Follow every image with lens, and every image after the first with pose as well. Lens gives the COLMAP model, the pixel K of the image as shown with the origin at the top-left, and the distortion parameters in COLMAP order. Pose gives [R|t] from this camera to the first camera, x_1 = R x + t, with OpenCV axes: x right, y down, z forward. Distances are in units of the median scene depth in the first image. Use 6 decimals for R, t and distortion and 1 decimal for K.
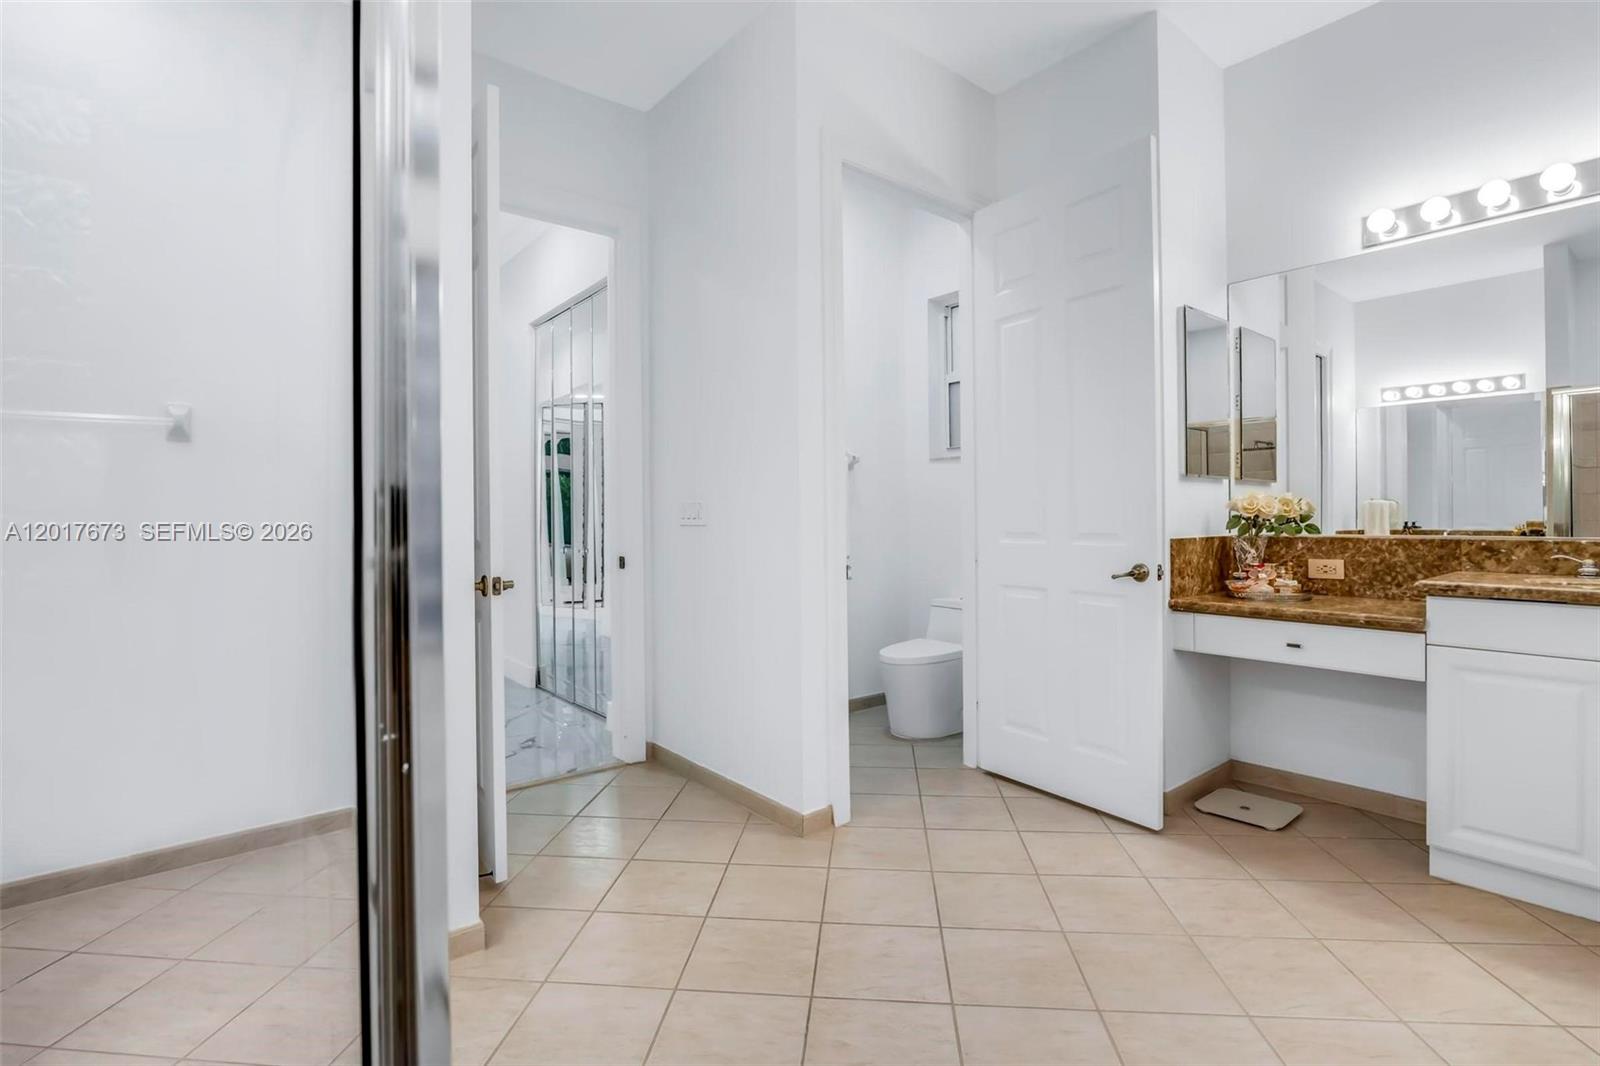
lens RADIAL K [[754.2, 0, 797.5], [0, 754.2, 512.7], [0, 0, 1]] dist [-0.019385, 0.000788]
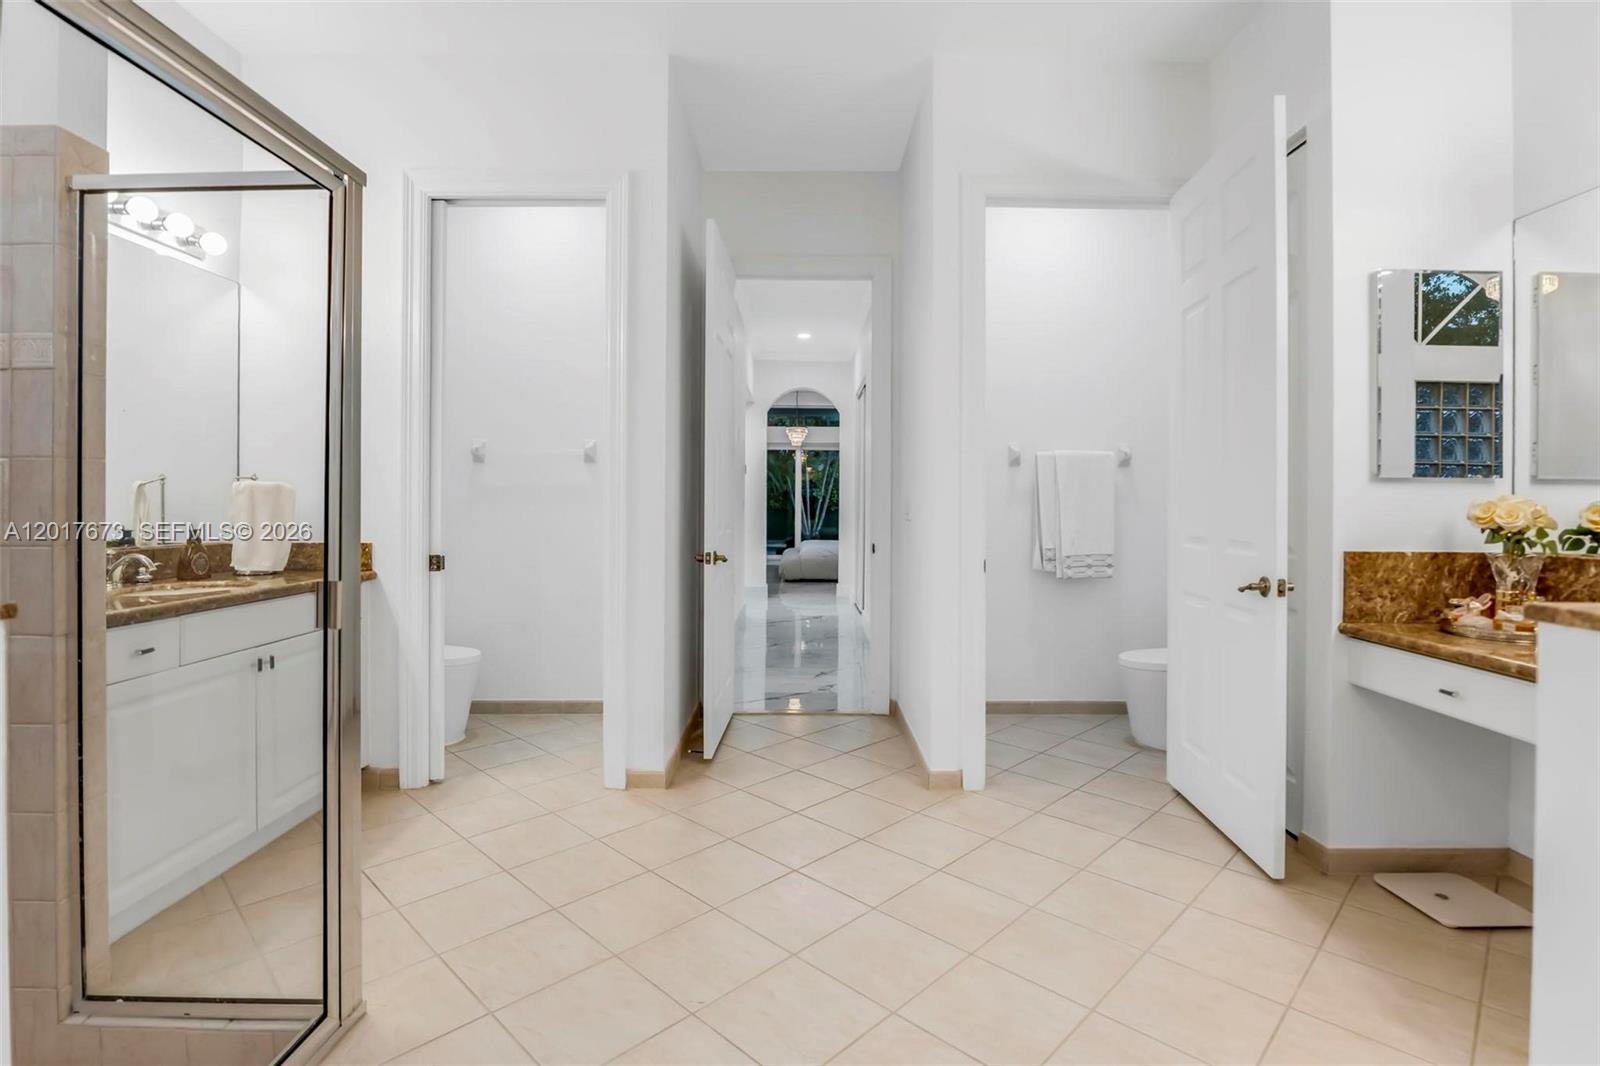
lens RADIAL K [[751.2, 0, 799.6], [0, 751.2, 522.6], [0, 0, 1]] dist [-0.026881, 0.009722]
pose [[0.782227, 0.027204, -0.622400, 0.546199], [-0.013580, 0.999553, 0.026622, -0.011574], [0.622846, -0.012372, 0.782247, -0.030060]]
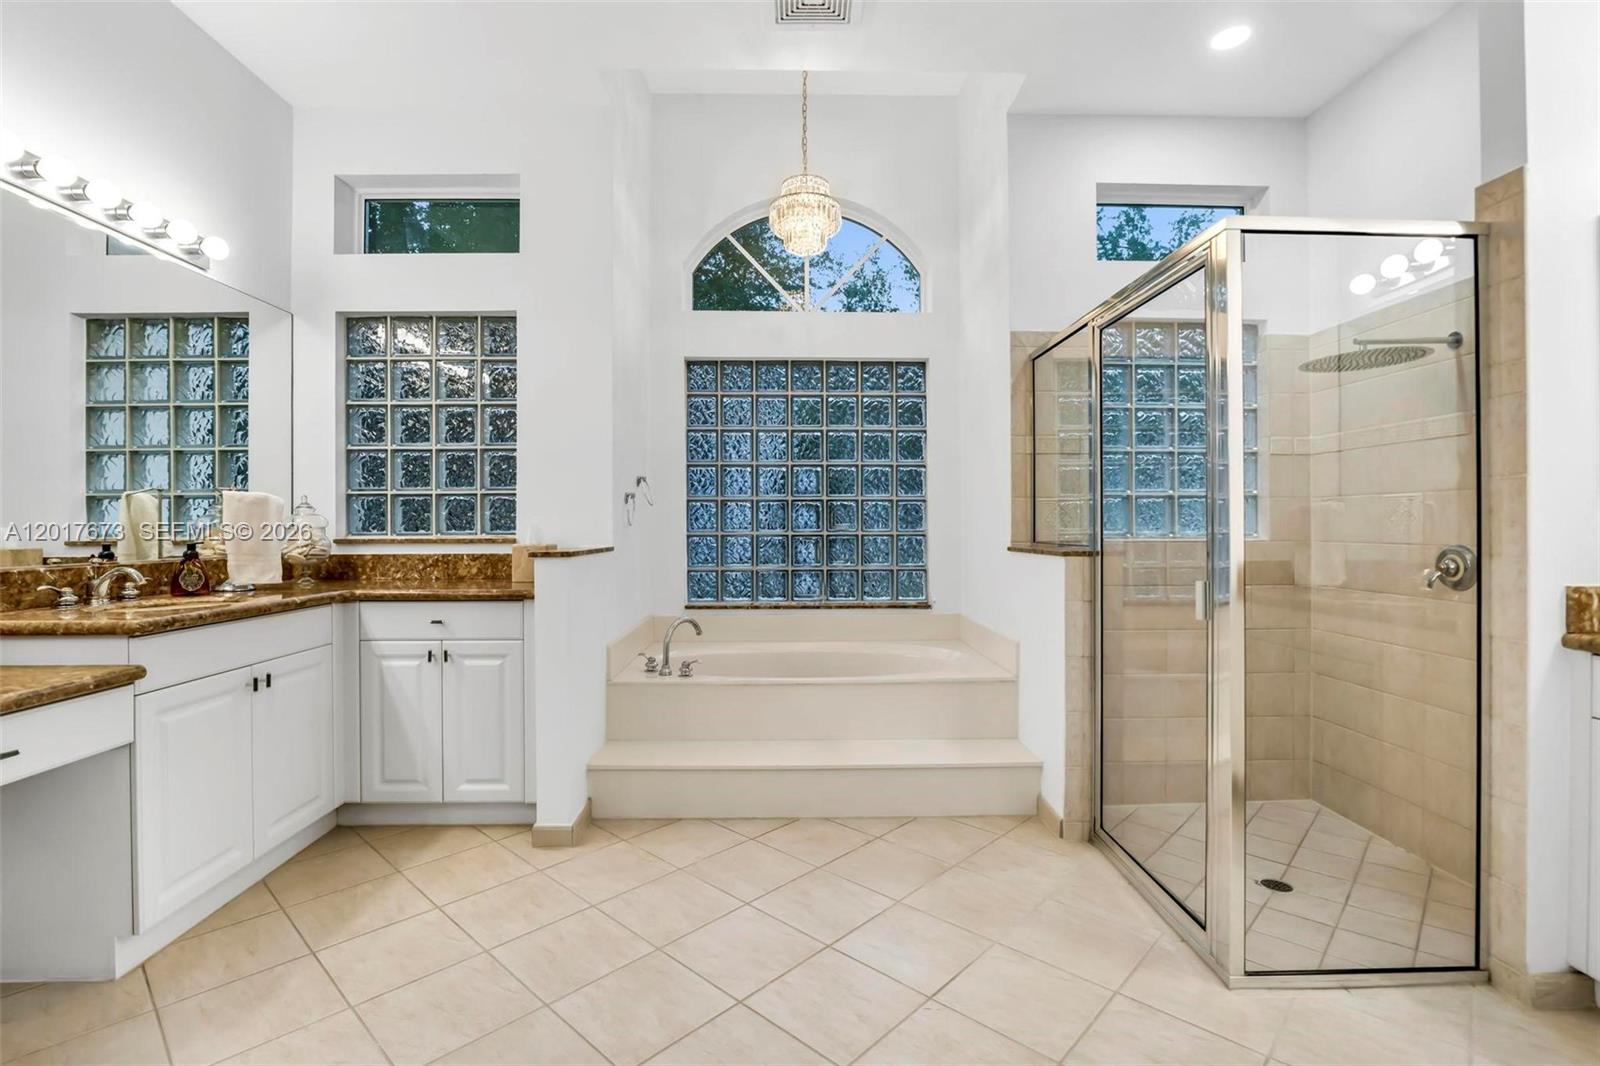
lens RADIAL K [[751.2, 0, 799.6], [0, 751.2, 522.6], [0, 0, 1]] dist [-0.026881, 0.009722]
pose [[-0.794891, 0.012424, 0.606625, -0.206188], [0.007360, 0.999914, -0.010834, -0.002406], [-0.606707, -0.004147, -0.794914, 0.982398]]
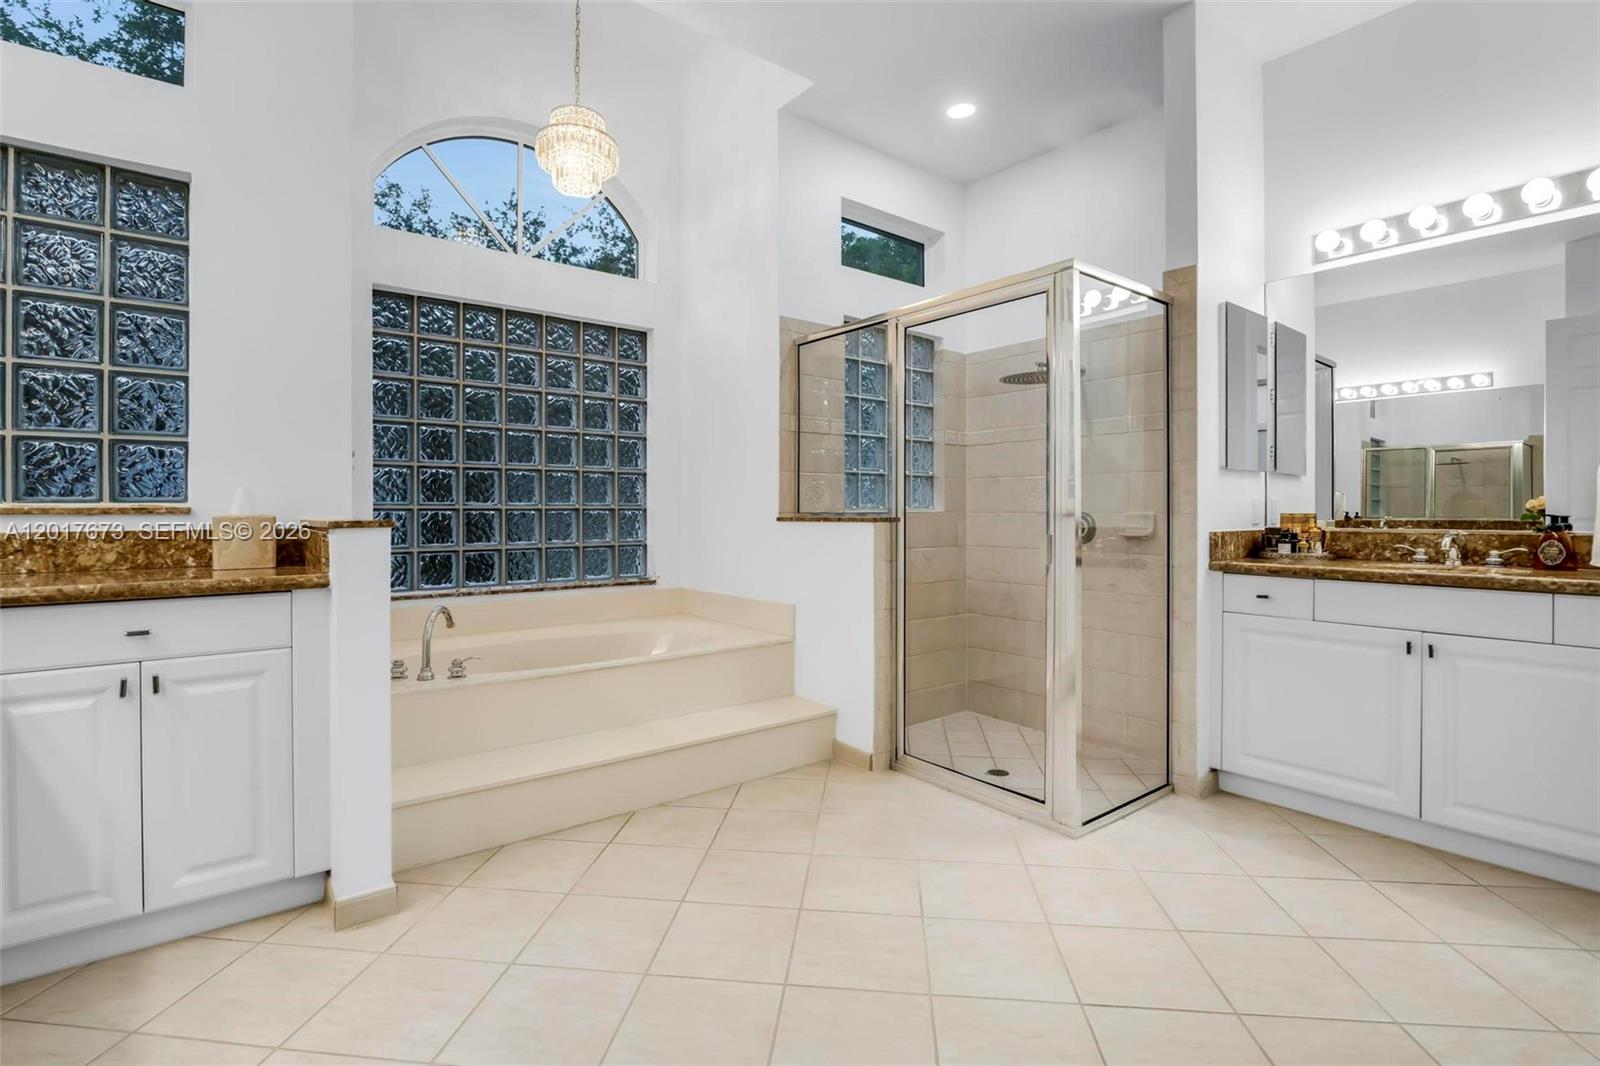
lens RADIAL K [[754.2, 0, 797.5], [0, 754.2, 512.7], [0, 0, 1]] dist [-0.019385, 0.000788]
pose [[-0.999938, 0.009568, 0.005674, 0.215204], [0.009565, 0.999954, -0.000531, 0.018662], [-0.005679, -0.000476, -0.999984, 1.114069]]
